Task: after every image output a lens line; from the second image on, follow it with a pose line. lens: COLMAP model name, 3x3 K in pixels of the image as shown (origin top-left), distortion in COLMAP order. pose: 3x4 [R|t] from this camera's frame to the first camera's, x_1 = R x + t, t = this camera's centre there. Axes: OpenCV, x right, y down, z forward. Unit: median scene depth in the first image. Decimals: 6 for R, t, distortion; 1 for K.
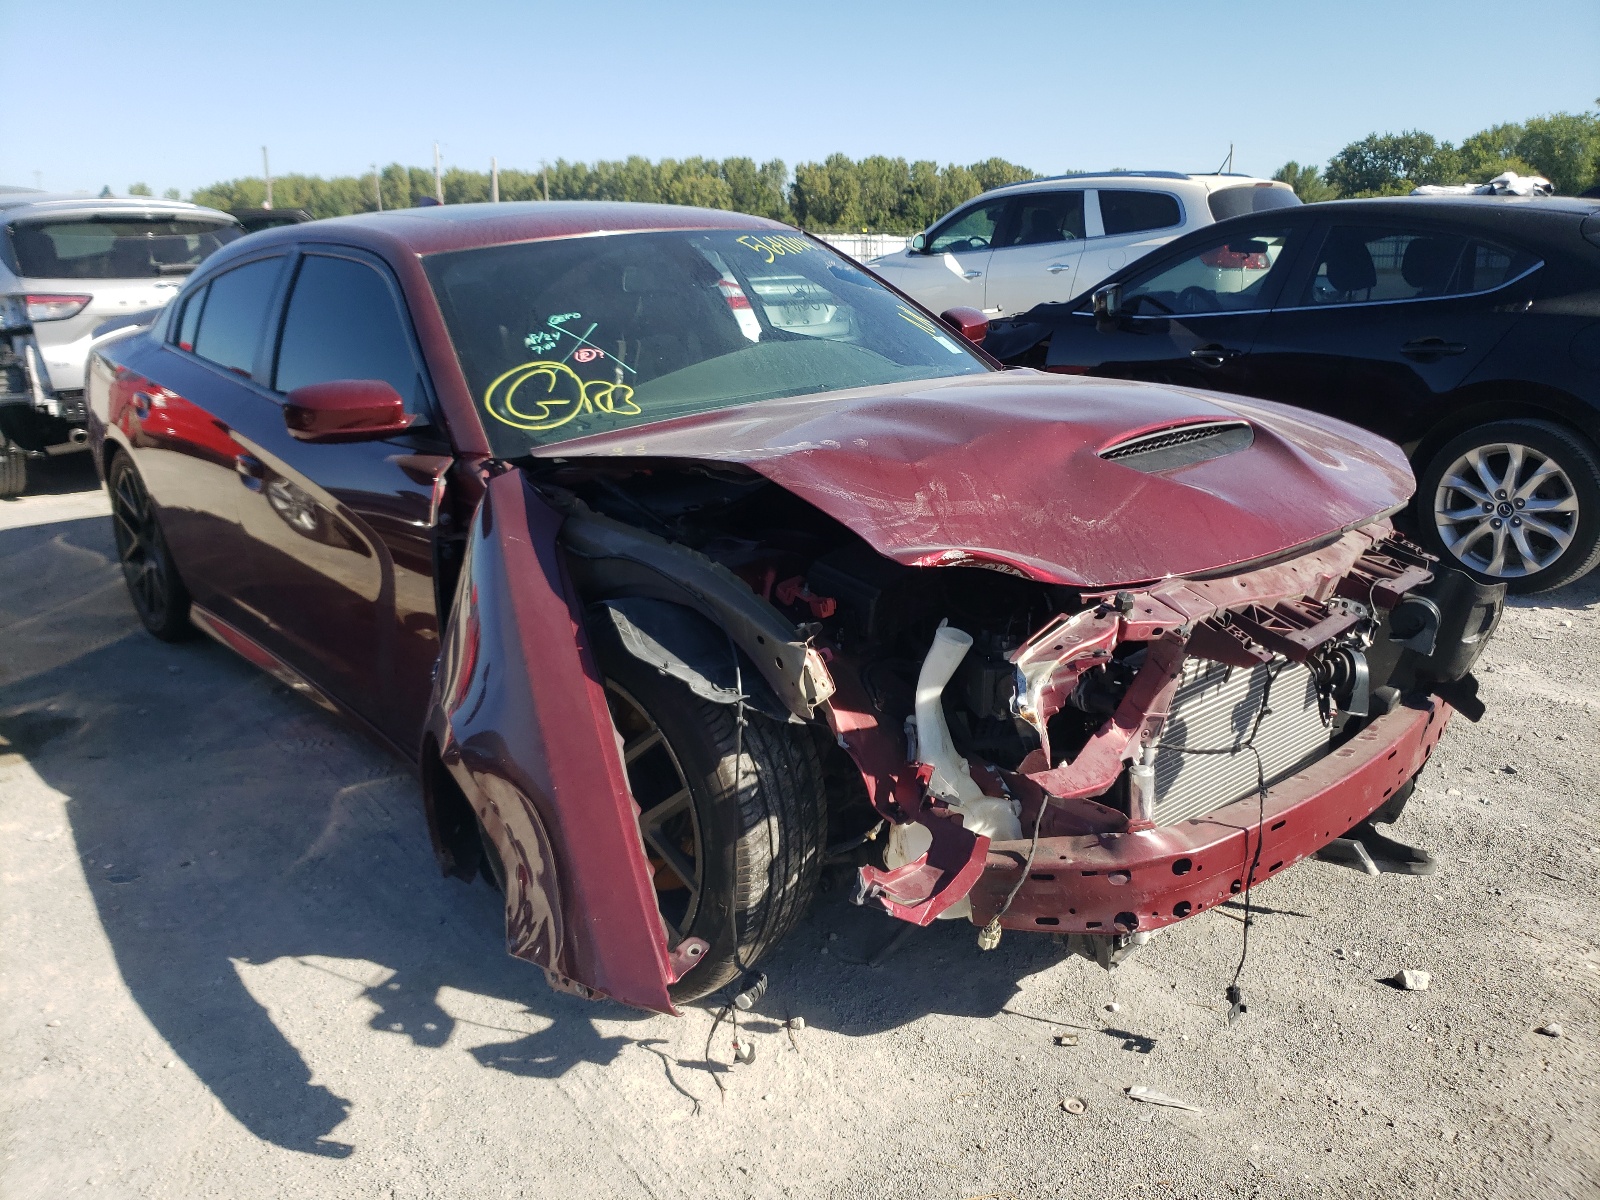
lens RADIAL K [[1238.2, 0, 800.0], [0, 1238.2, 600.0], [0, 0, 1]] dist [0.009179, -0.004555]
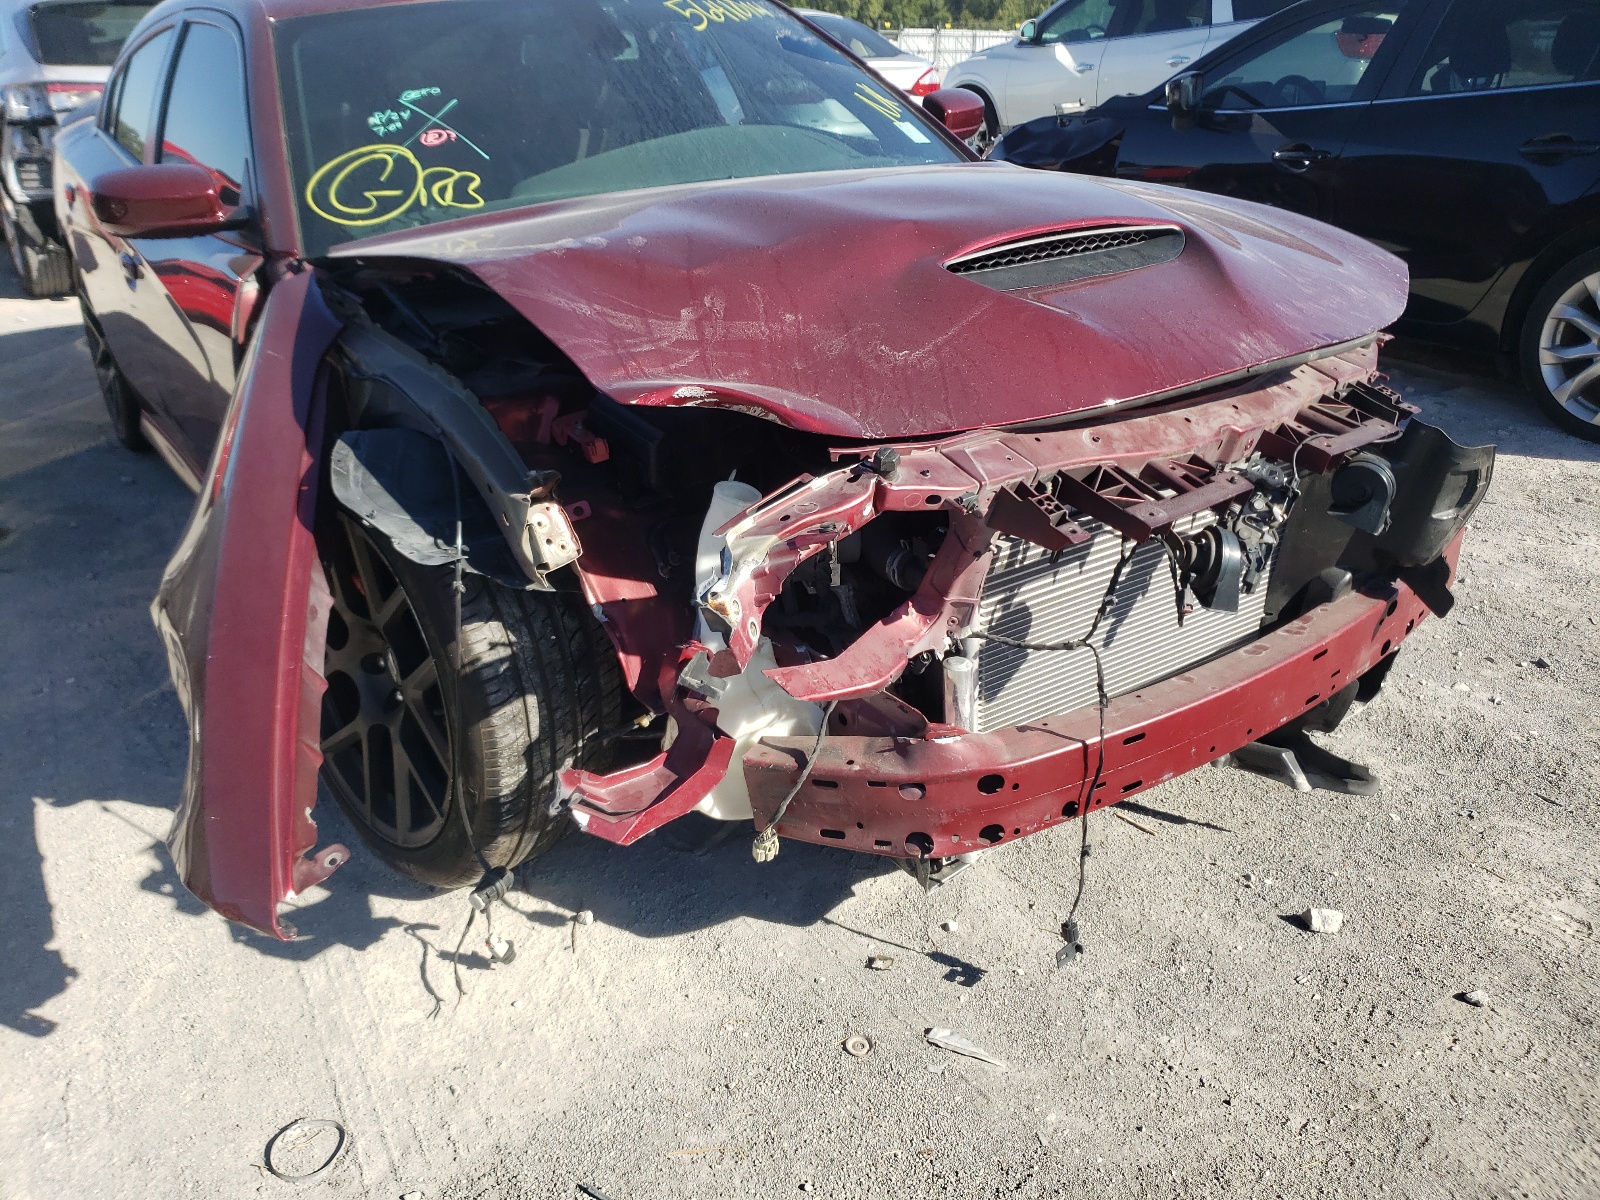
lens RADIAL K [[1220.1, 0, 800.0], [0, 1220.1, 600.0], [0, 0, 1]] dist [0.015063, -0.008136]
pose [[0.992678, 0.048124, -0.110792, 0.236161], [-0.031419, 0.988508, 0.147865, -0.018173], [0.116634, -0.143302, 0.982782, 0.188804]]
